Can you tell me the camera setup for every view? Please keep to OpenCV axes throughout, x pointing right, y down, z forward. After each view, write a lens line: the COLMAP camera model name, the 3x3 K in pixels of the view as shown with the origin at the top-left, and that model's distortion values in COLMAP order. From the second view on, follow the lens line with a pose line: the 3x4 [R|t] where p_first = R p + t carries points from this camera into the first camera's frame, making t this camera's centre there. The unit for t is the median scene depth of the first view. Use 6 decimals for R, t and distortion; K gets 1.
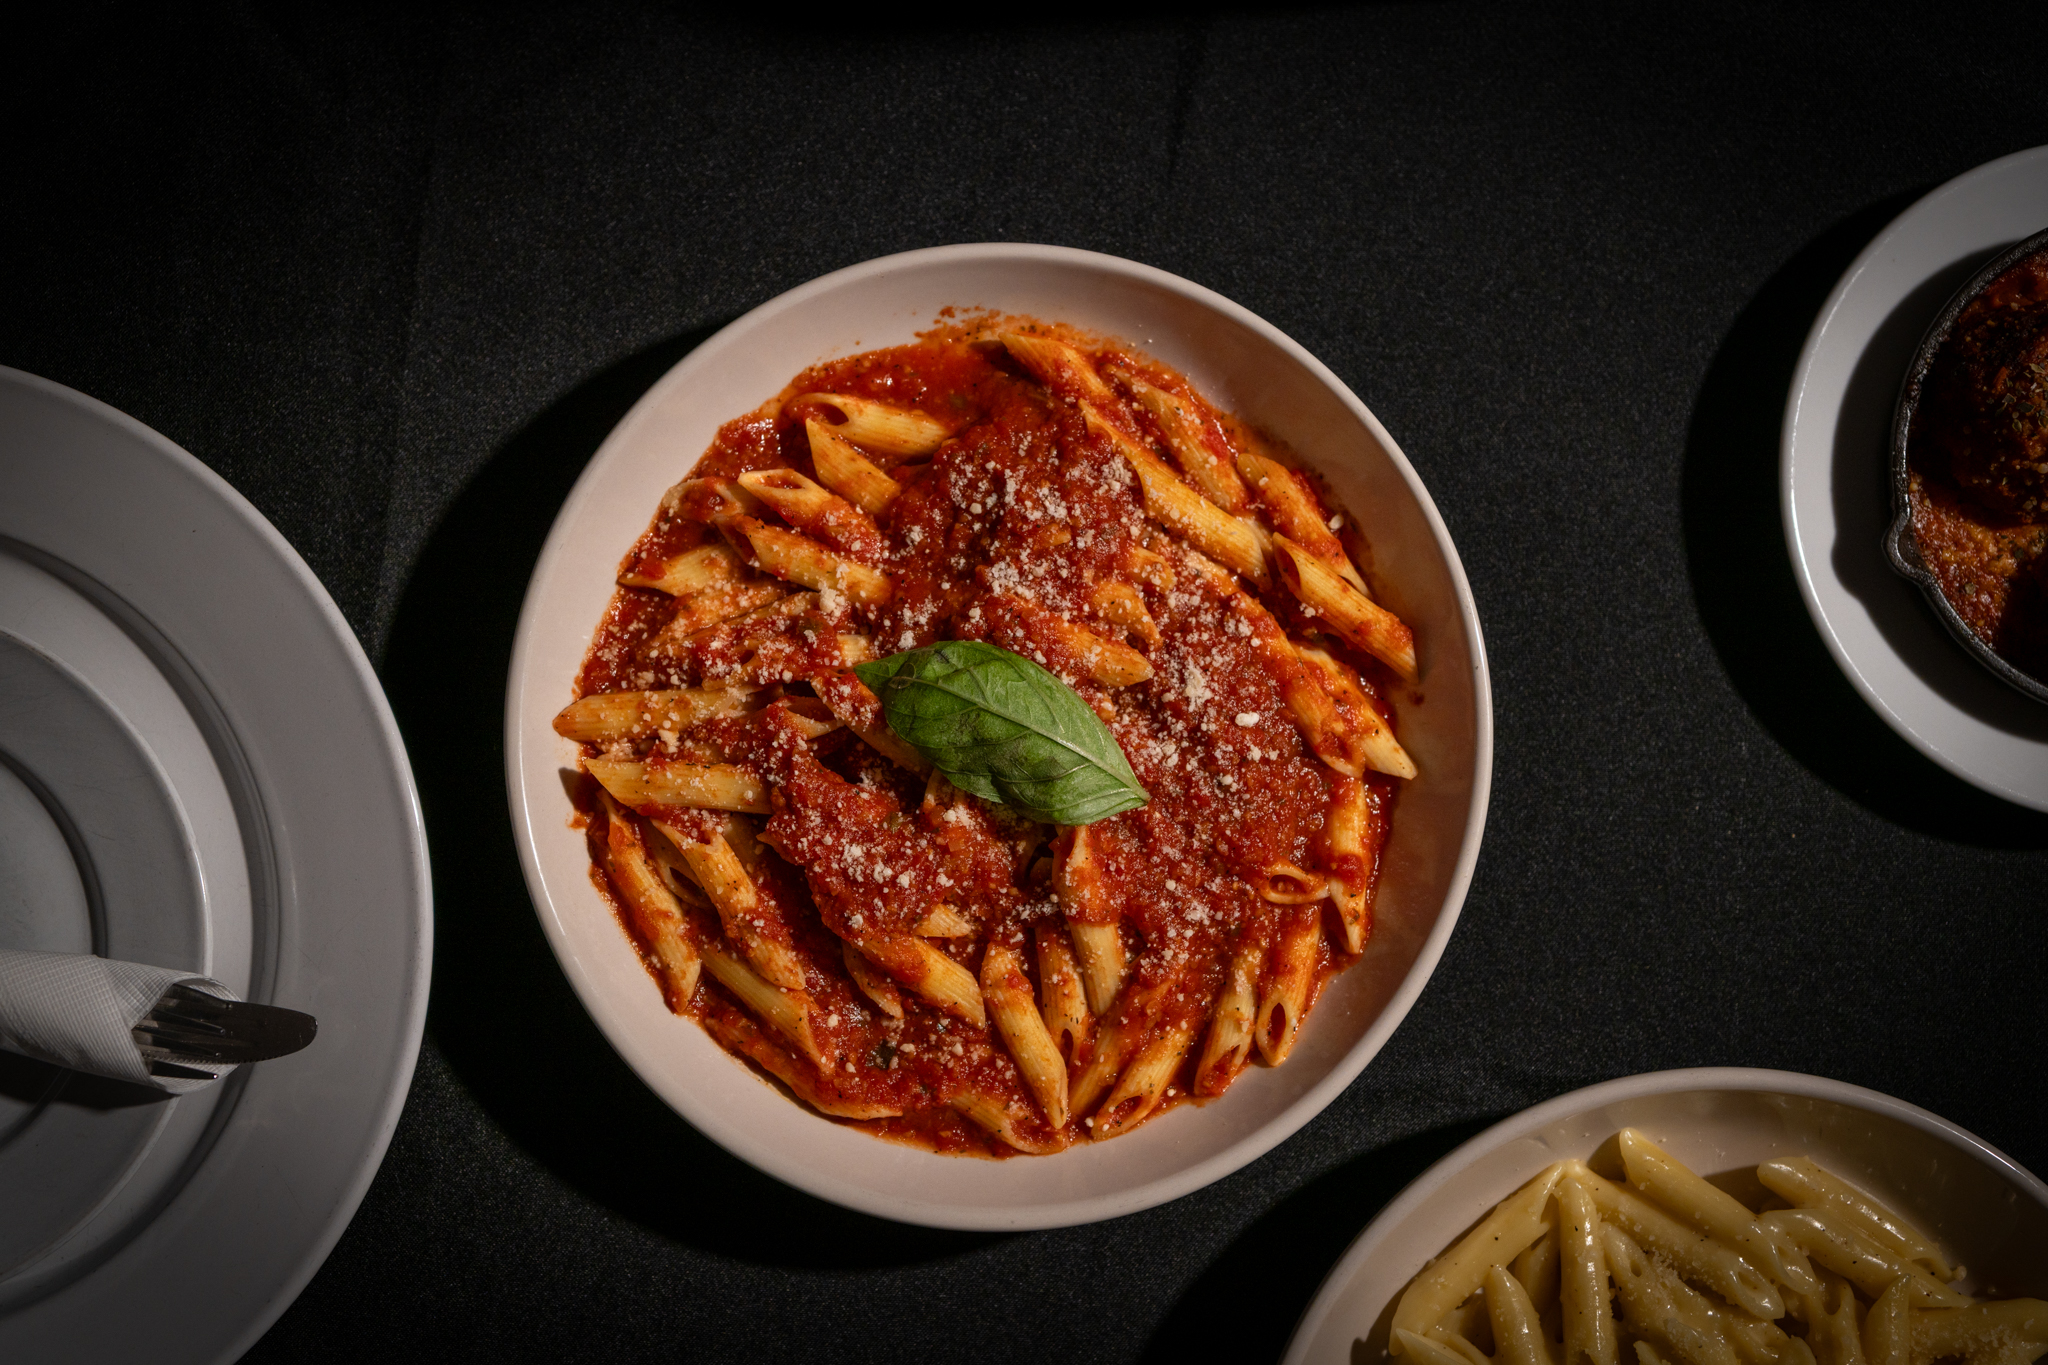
lens RADIAL K [[2952.7, 0, 1022.8], [0, 2952.7, 684.0], [0, 0, 1]] dist [0.020354, 0.000000]
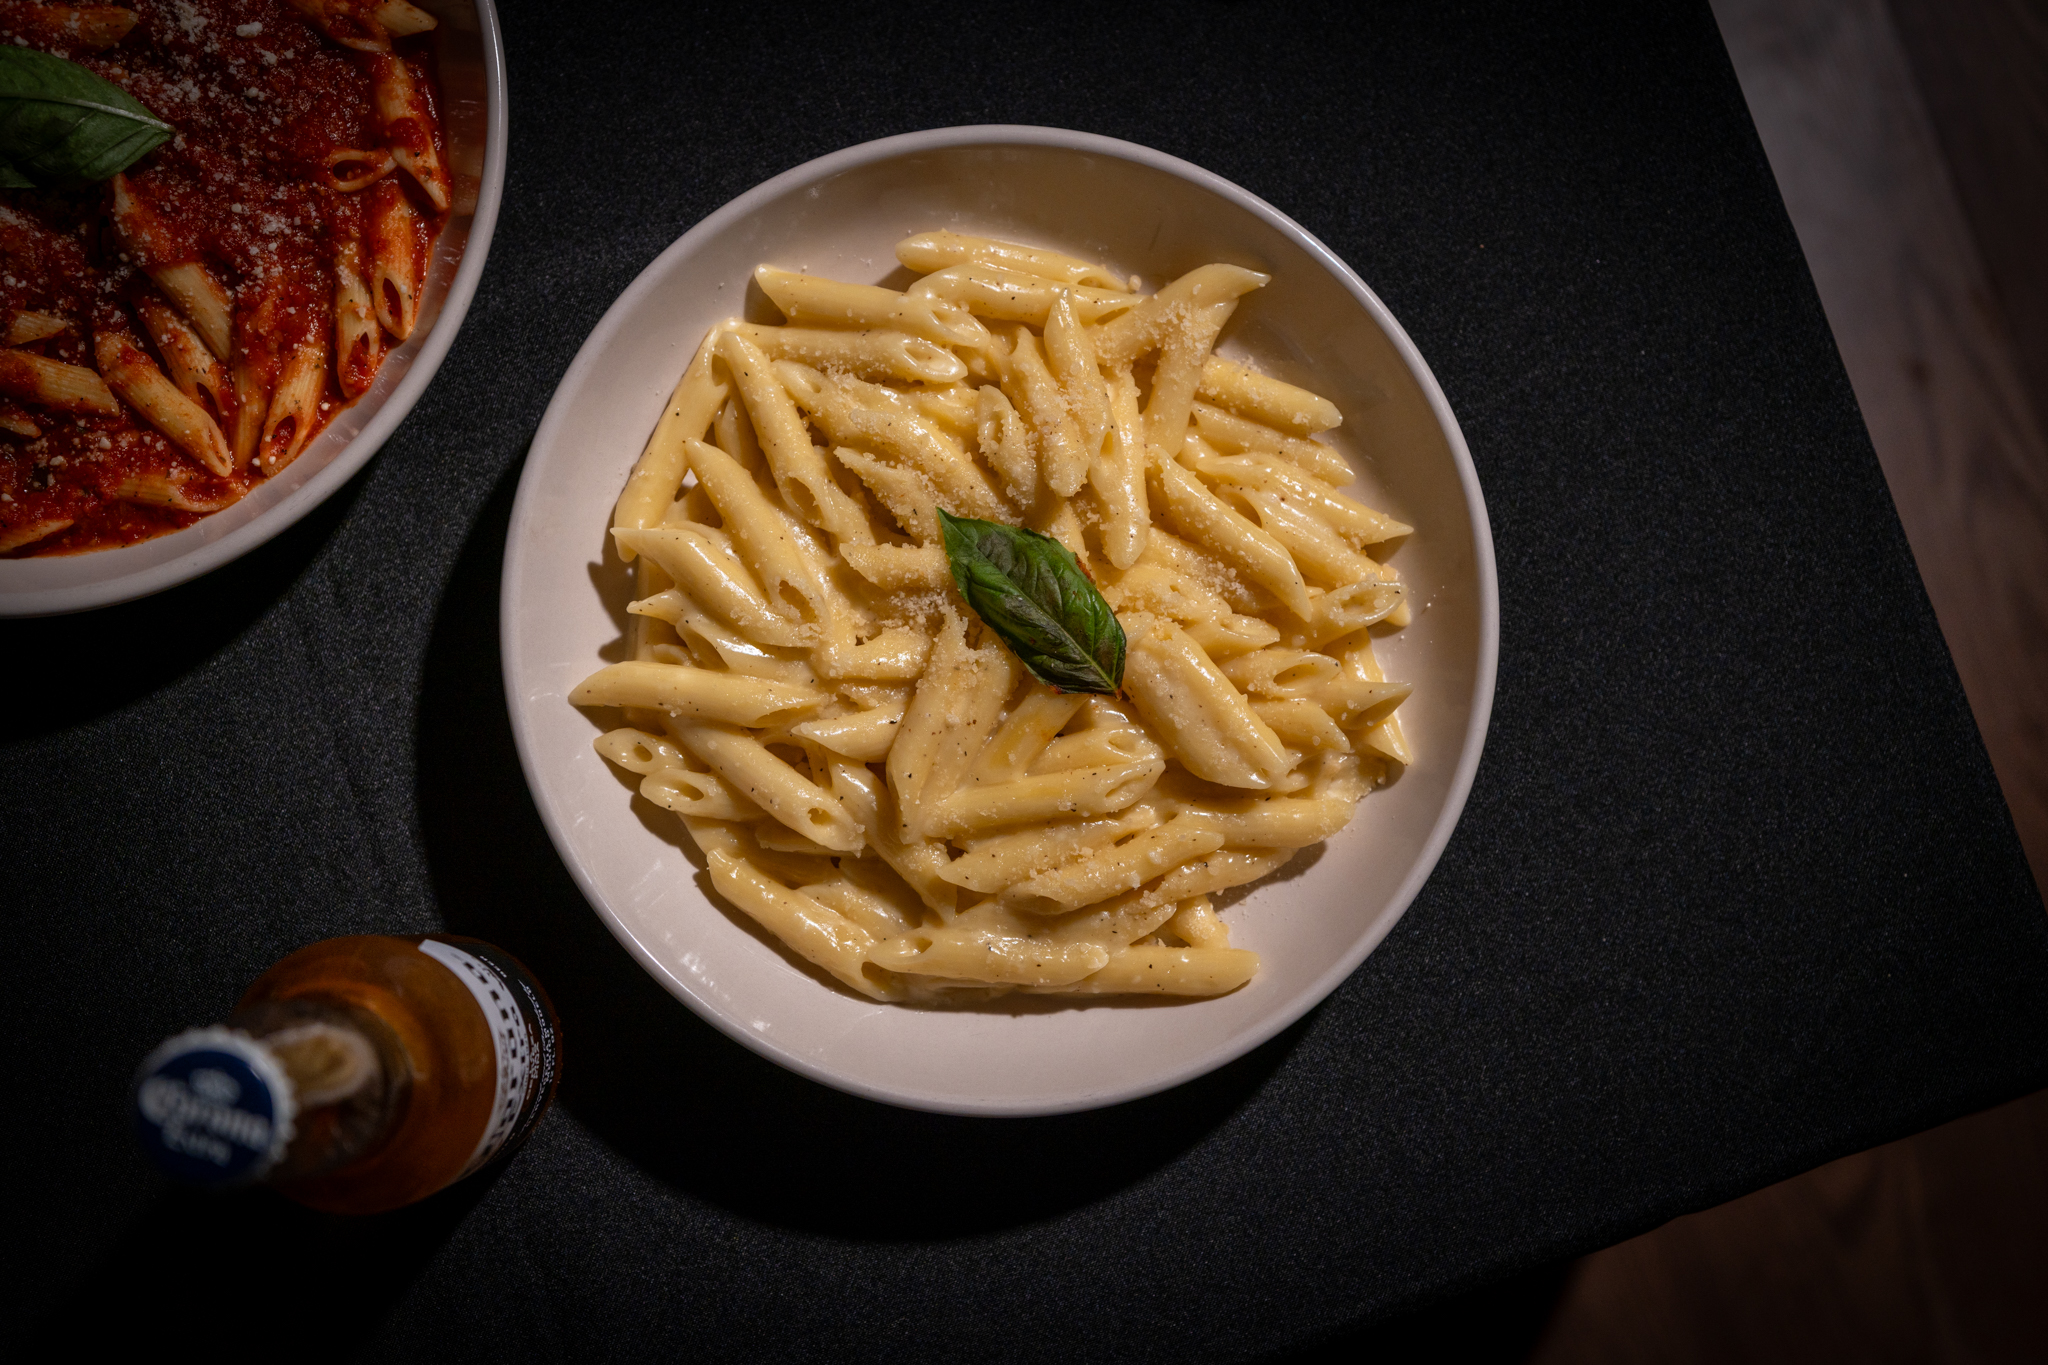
lens RADIAL K [[2952.7, 0, 1024.4], [0, 2952.7, 681.9], [0, 0, 1]] dist [0.020354, 0.000000]
pose [[0.924705, -0.380447, 0.013423, 0.221441], [0.380681, 0.923990, -0.036379, 0.353144], [0.001437, 0.038750, 0.999248, 0.004827]]
